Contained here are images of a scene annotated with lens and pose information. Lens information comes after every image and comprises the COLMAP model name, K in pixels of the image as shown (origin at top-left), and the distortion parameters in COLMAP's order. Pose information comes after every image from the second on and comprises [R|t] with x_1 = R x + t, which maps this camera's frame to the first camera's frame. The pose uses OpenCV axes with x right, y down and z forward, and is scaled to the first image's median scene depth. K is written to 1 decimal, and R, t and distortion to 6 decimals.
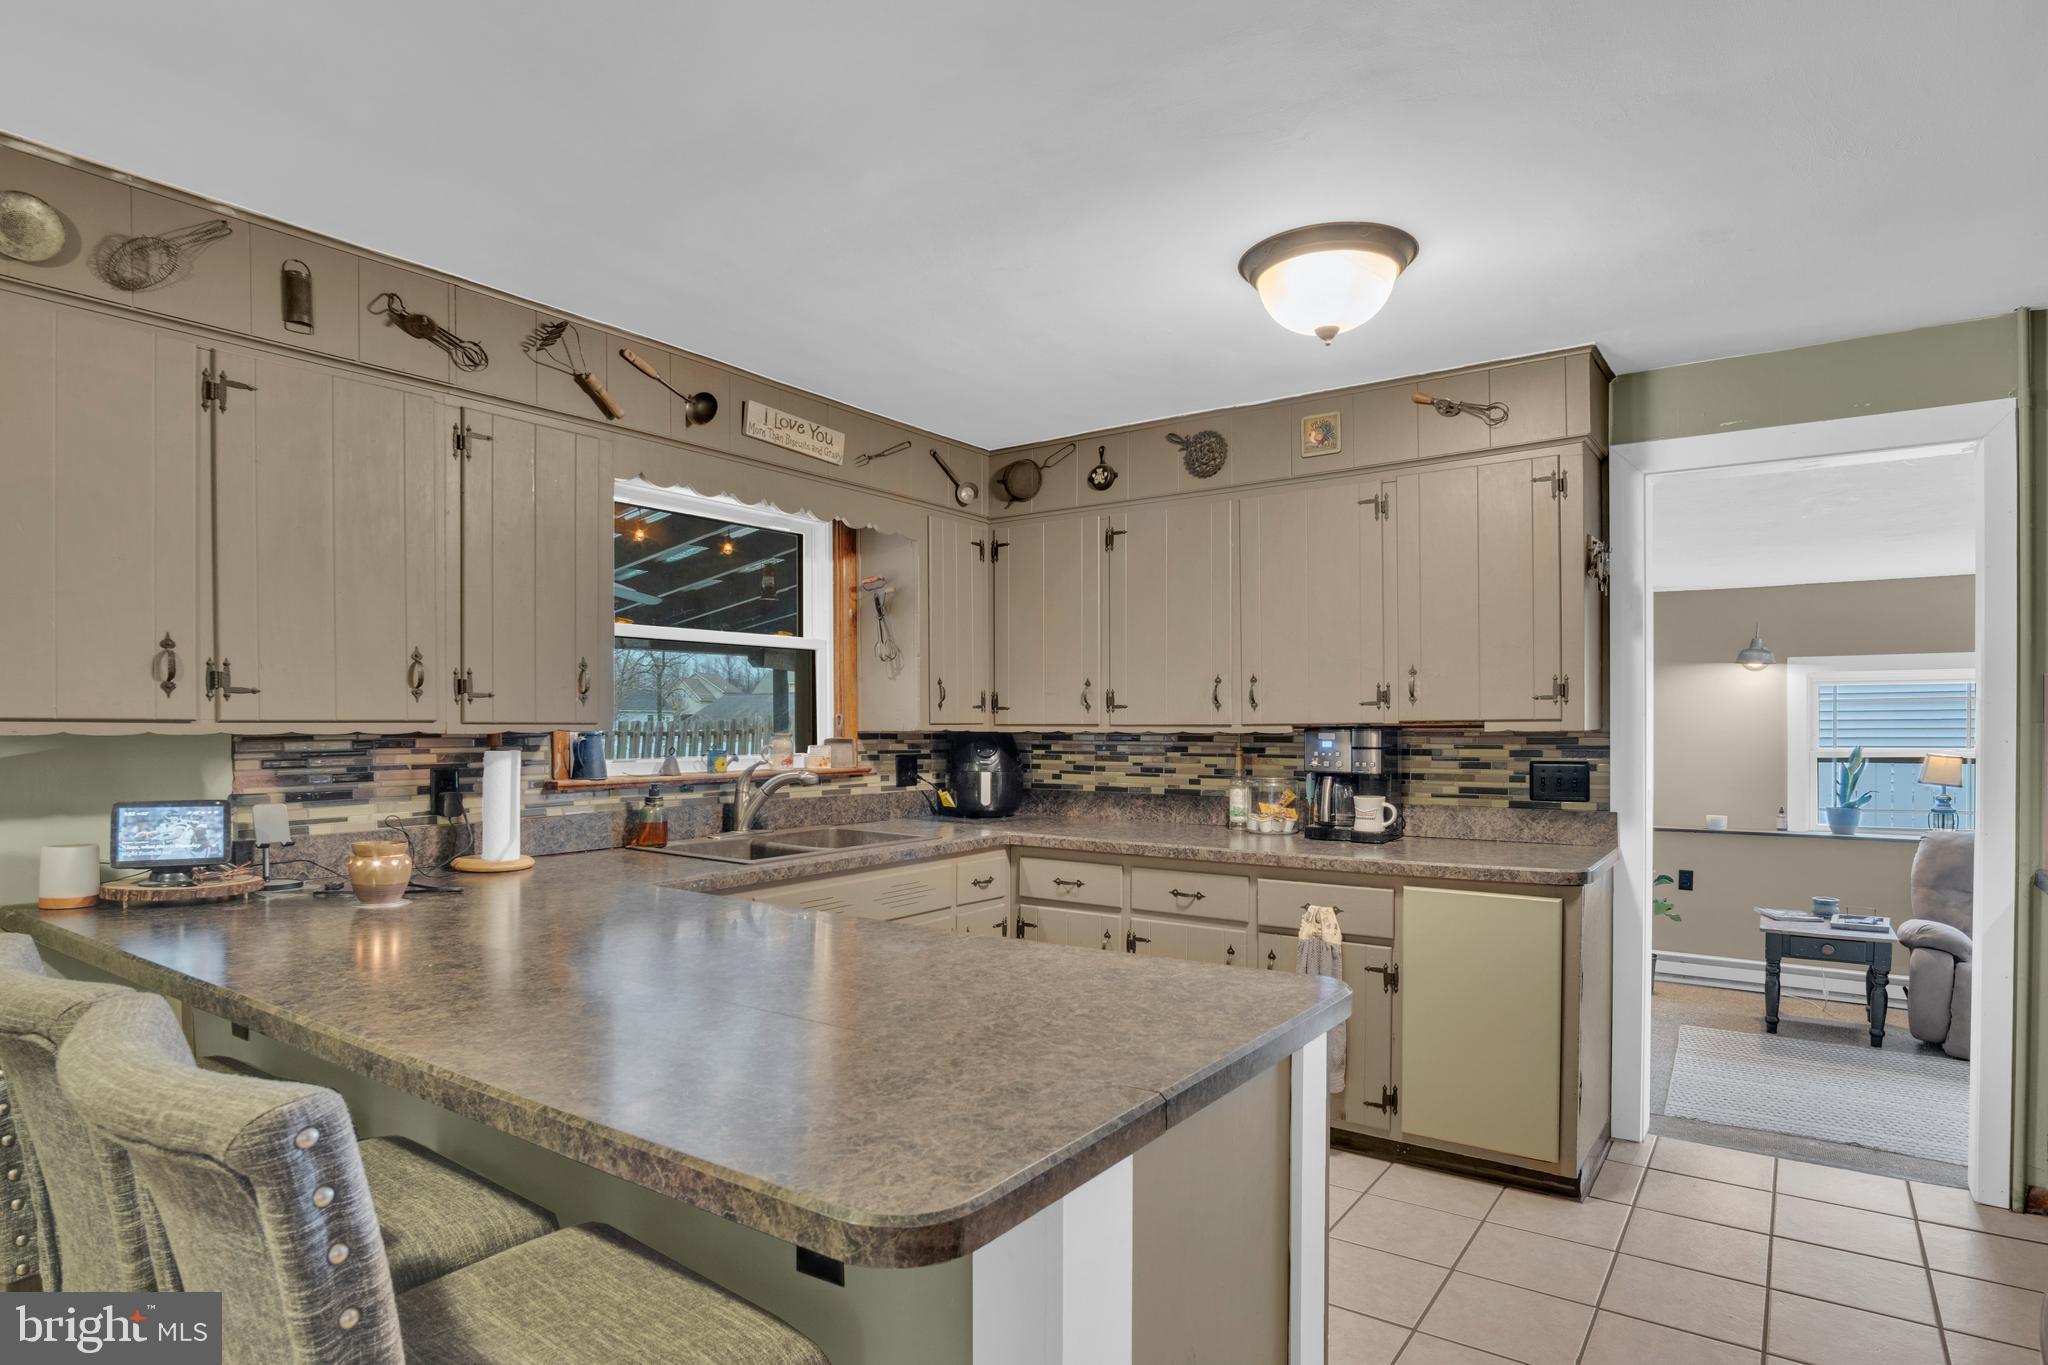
lens RADIAL K [[1115.5, 0, 1017.2], [0, 1115.5, 735.8], [0, 0, 1]] dist [-0.030457, 0.007730]
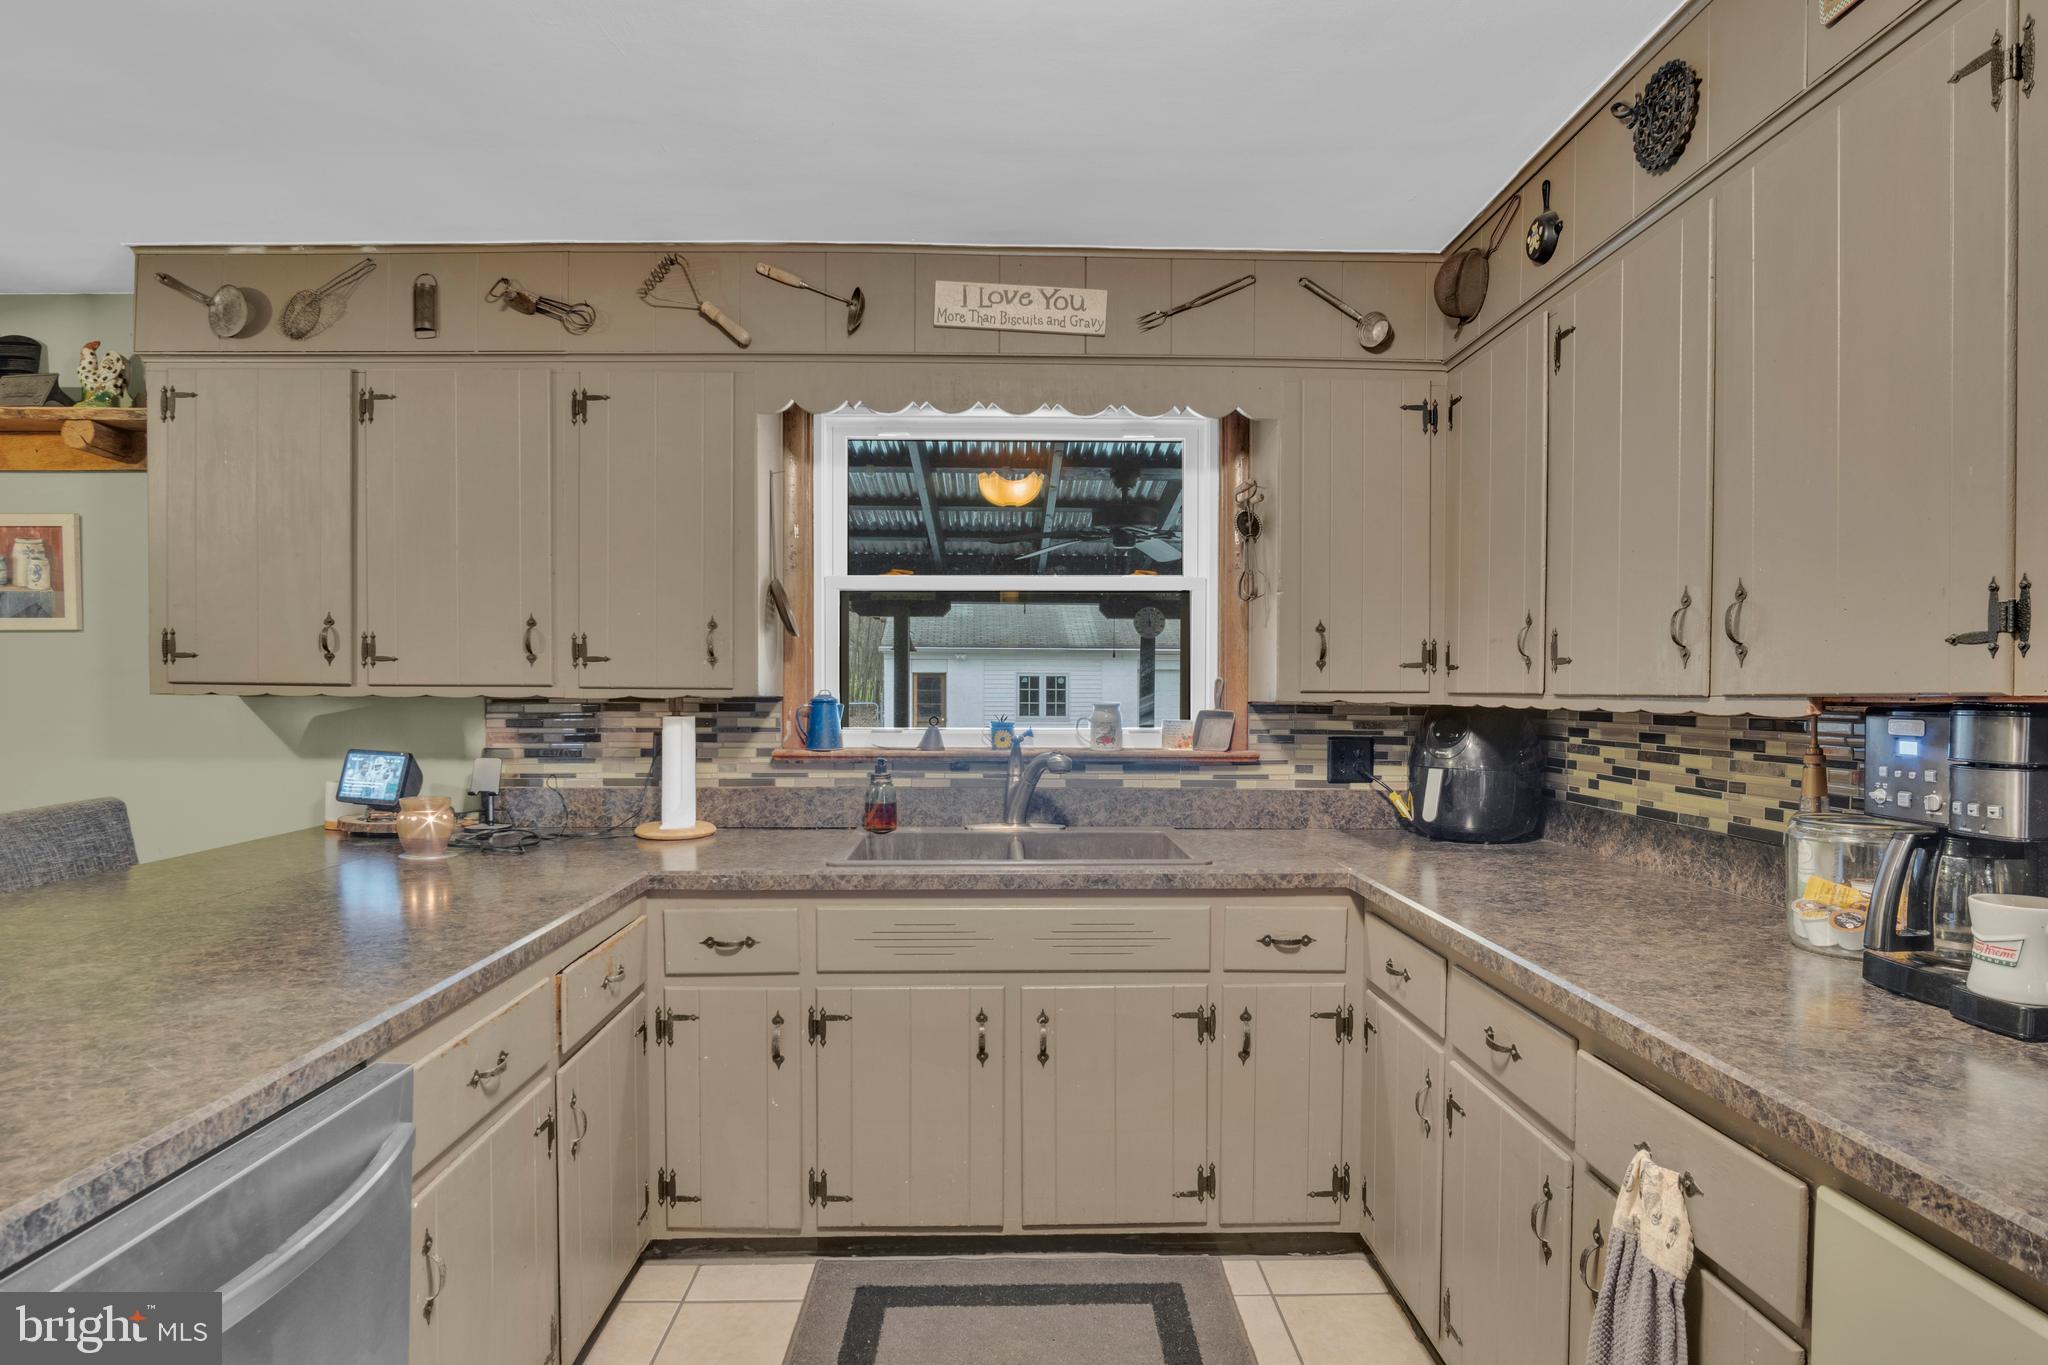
lens RADIAL K [[1115.5, 0, 1026.8], [0, 1115.5, 722.9], [0, 0, 1]] dist [-0.030457, 0.007730]
pose [[0.596127, 0.027280, -0.802426, 0.433130], [-0.013425, 0.999622, 0.024011, -0.007174], [0.802778, -0.003541, 0.596268, 0.569588]]
